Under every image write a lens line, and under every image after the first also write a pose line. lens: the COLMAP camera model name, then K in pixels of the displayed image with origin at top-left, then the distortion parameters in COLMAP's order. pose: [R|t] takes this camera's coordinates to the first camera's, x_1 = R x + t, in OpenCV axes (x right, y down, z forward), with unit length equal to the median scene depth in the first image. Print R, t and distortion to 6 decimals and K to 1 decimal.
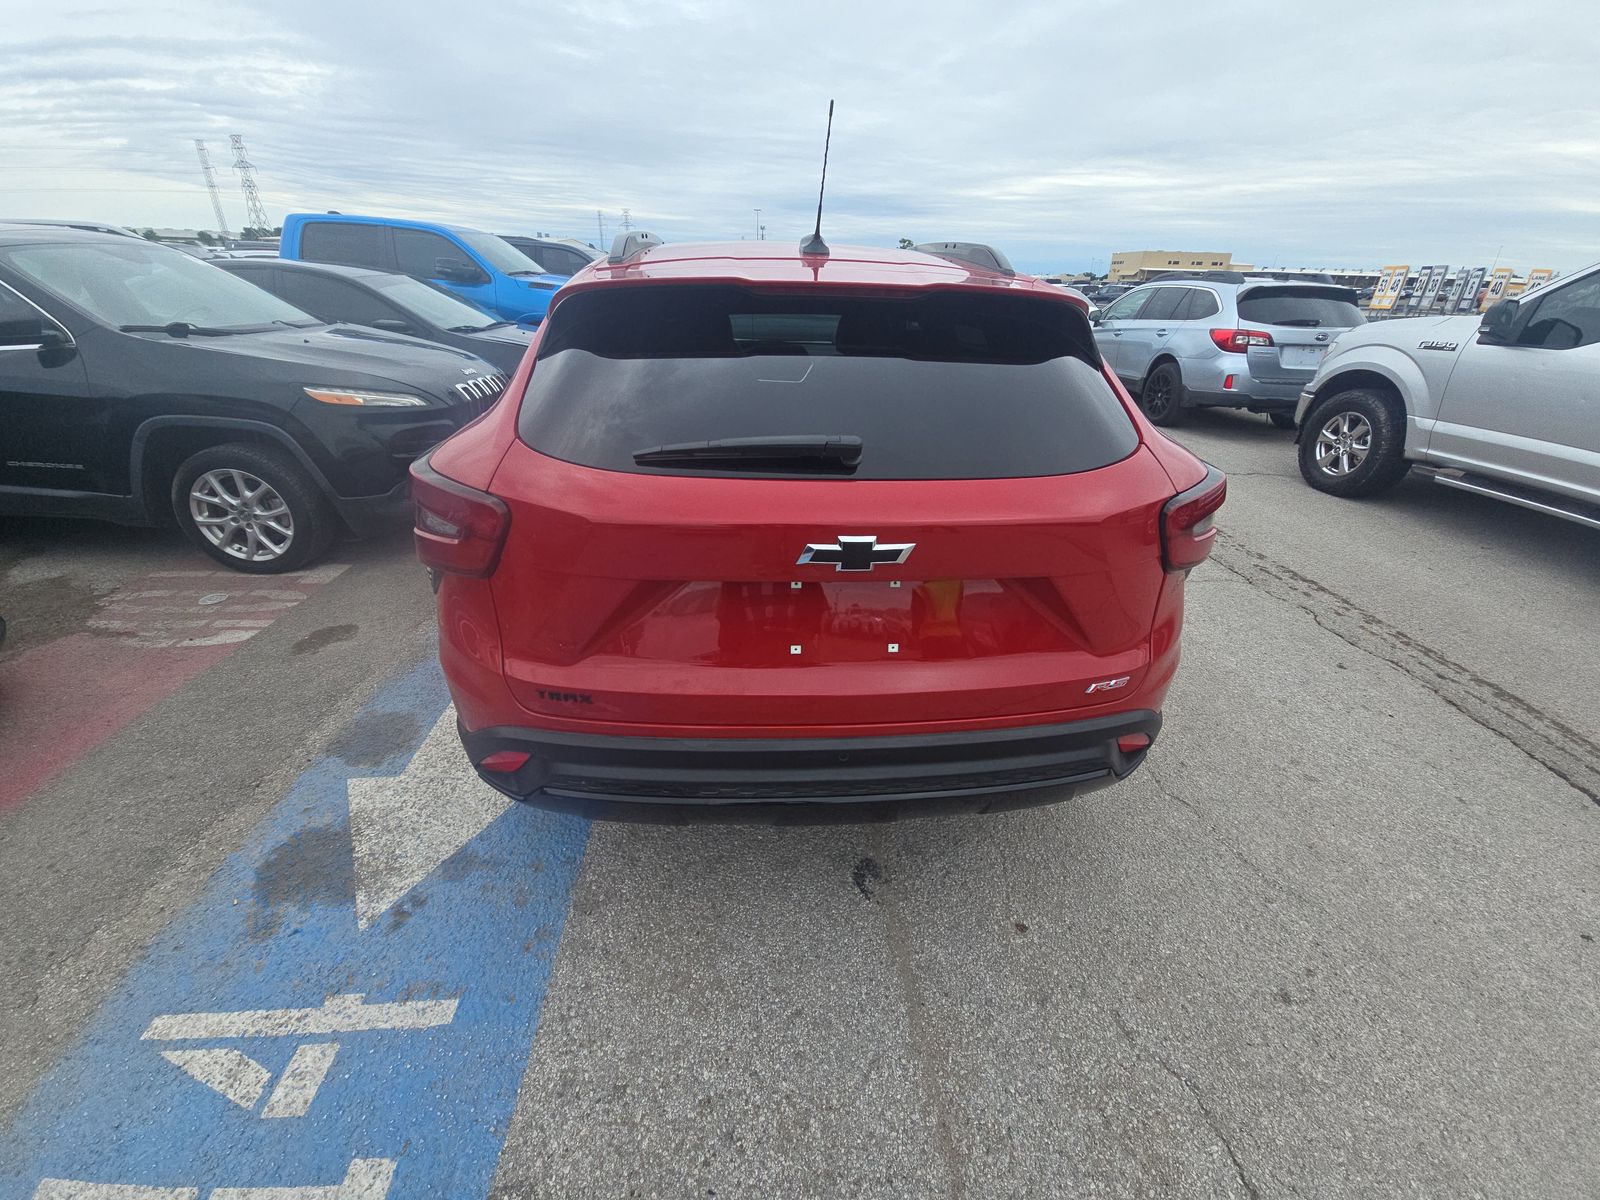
lens RADIAL K [[647.9, 0, 800.0], [0, 647.9, 600.0], [0, 0, 1]] dist [0.016404, -0.010219]
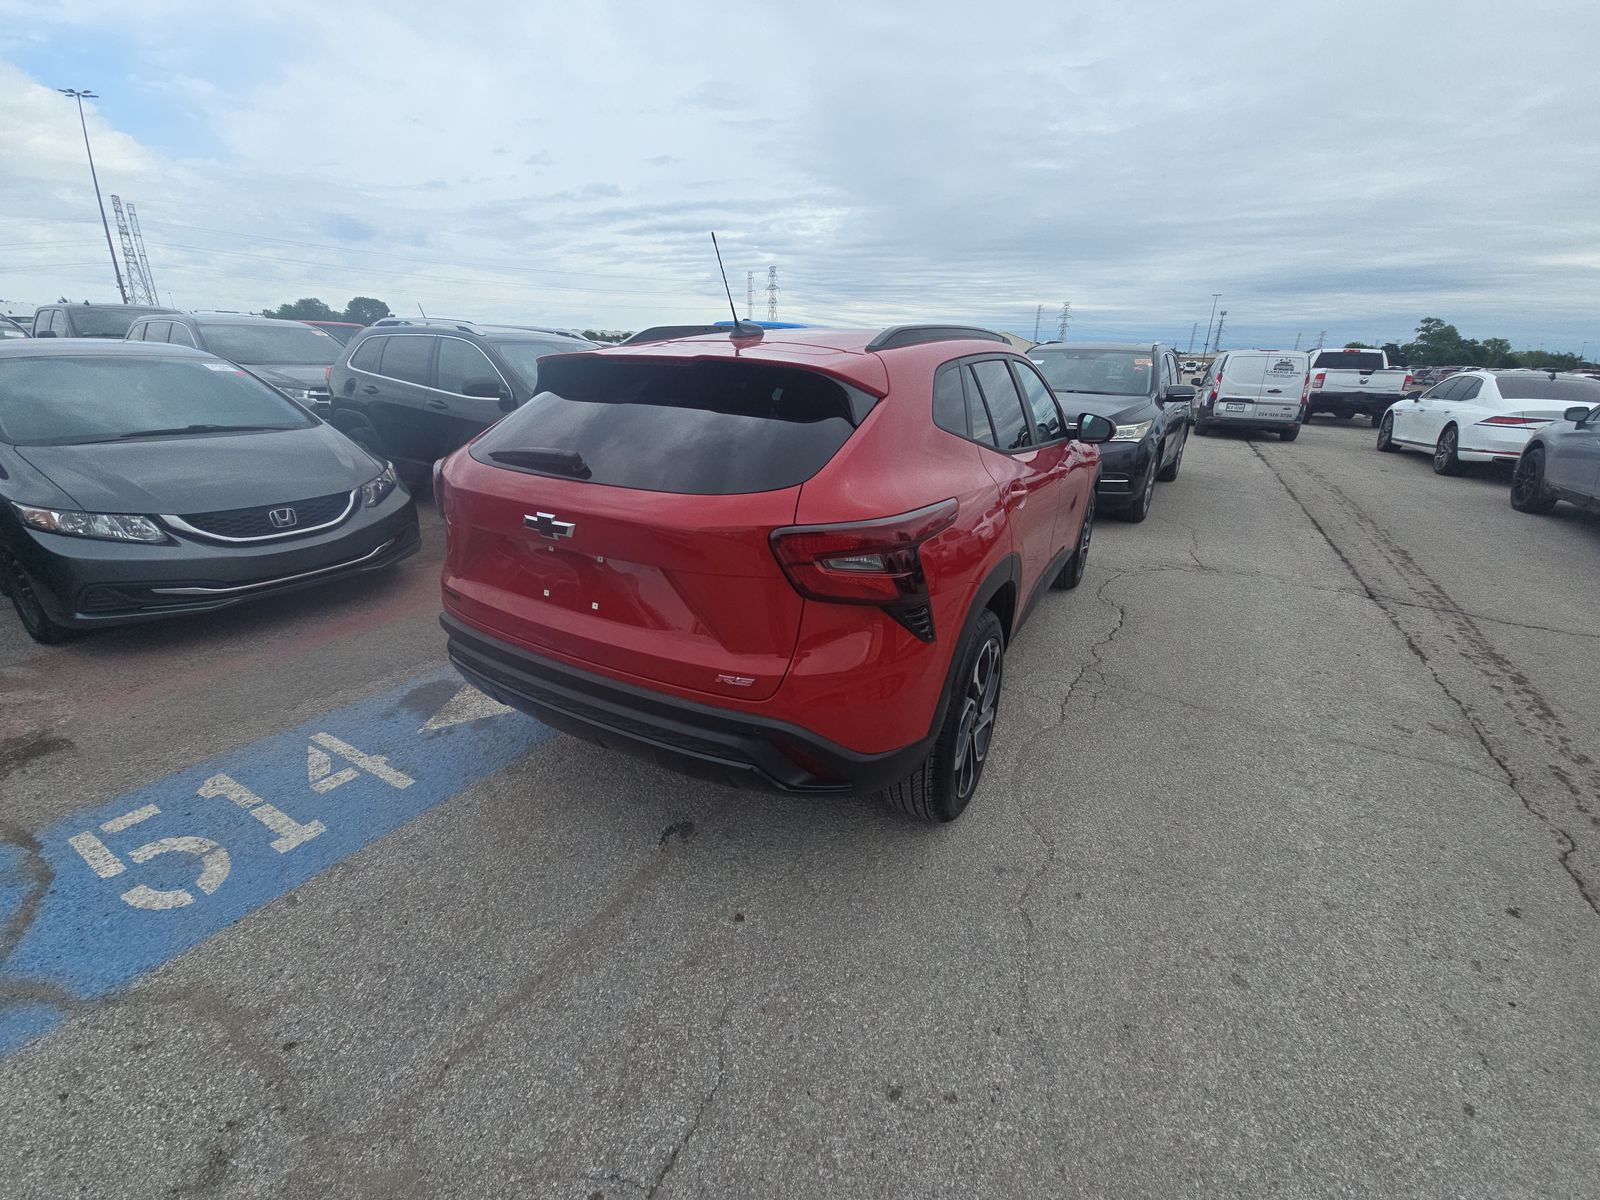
lens RADIAL K [[647.6, 0, 793.5], [0, 647.6, 609.8], [0, 0, 1]] dist [0.004220, -0.000154]
pose [[0.822397, 0.196387, -0.533944, 0.524612], [-0.249782, 0.967876, -0.028732, 0.006448], [0.511149, 0.156999, 0.845032, 0.026001]]
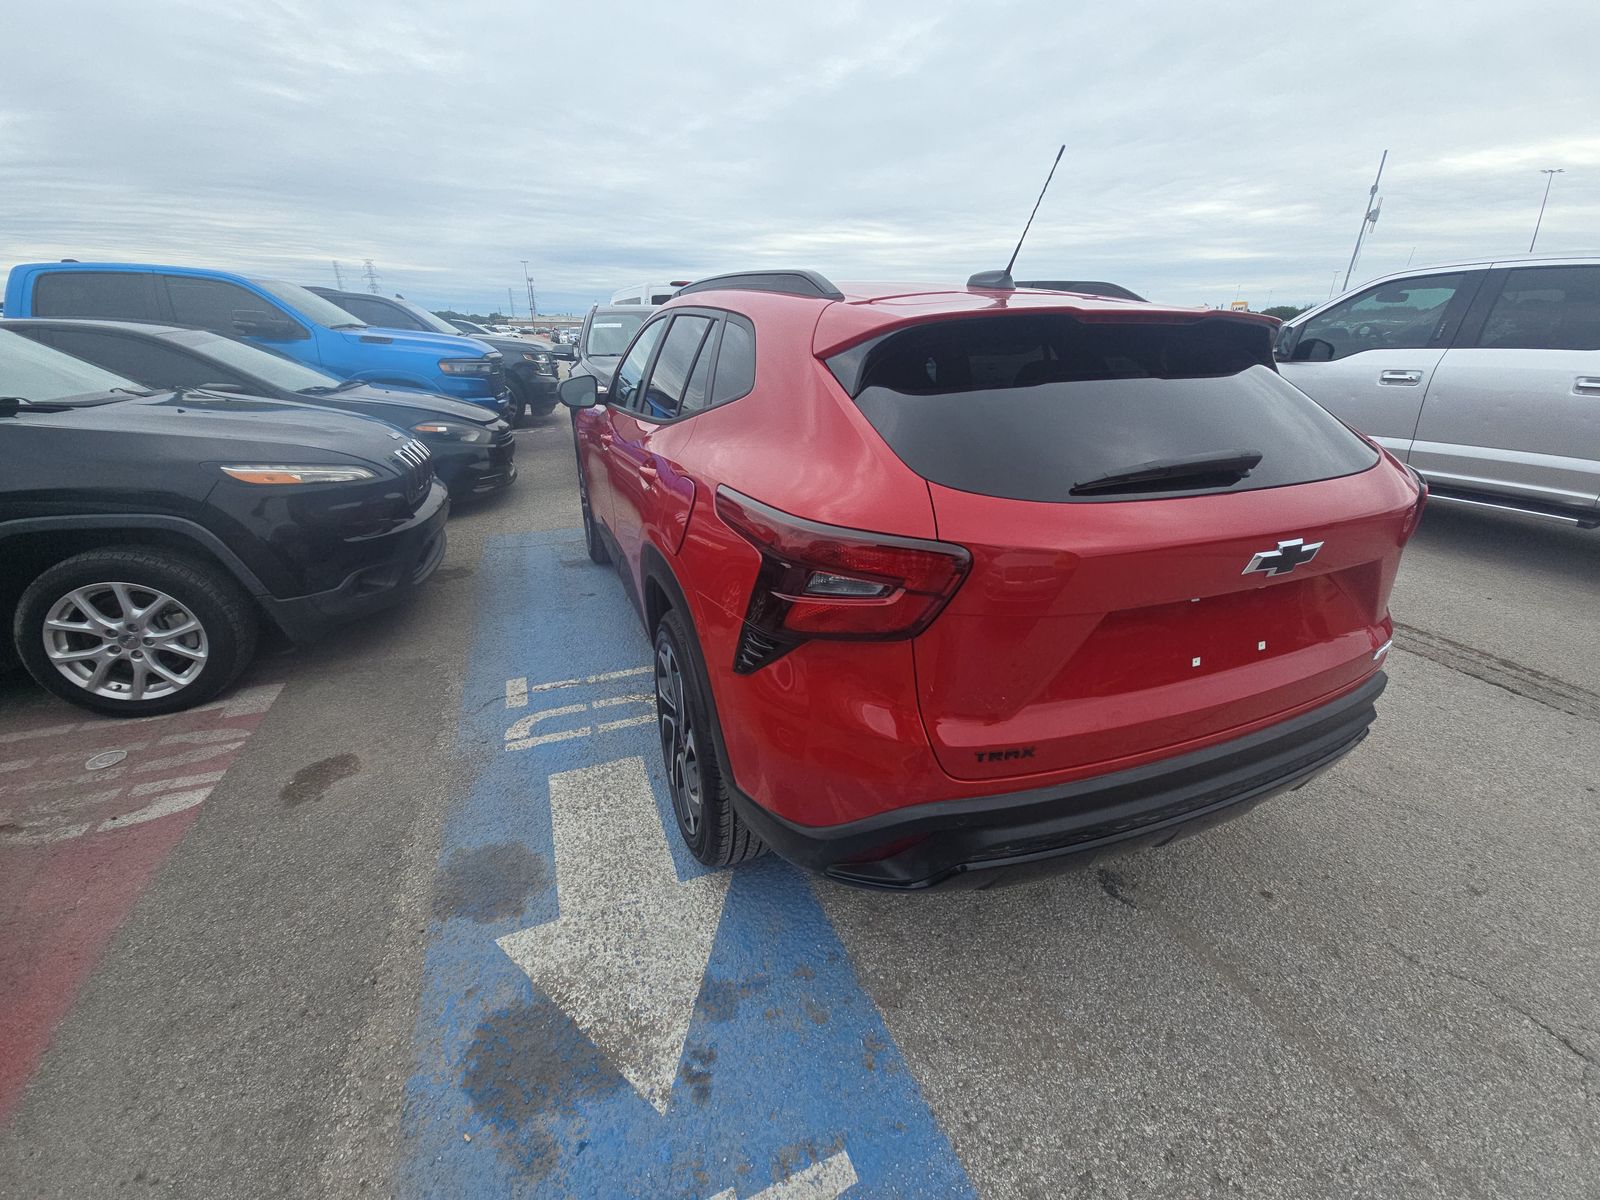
lens RADIAL K [[647.9, 0, 800.0], [0, 647.9, 600.0], [0, 0, 1]] dist [0.016404, -0.010219]
pose [[0.950996, -0.137865, 0.276767, -0.365121], [0.154736, 0.987147, -0.039963, -0.031260], [-0.267700, 0.080830, 0.960106, 0.079015]]
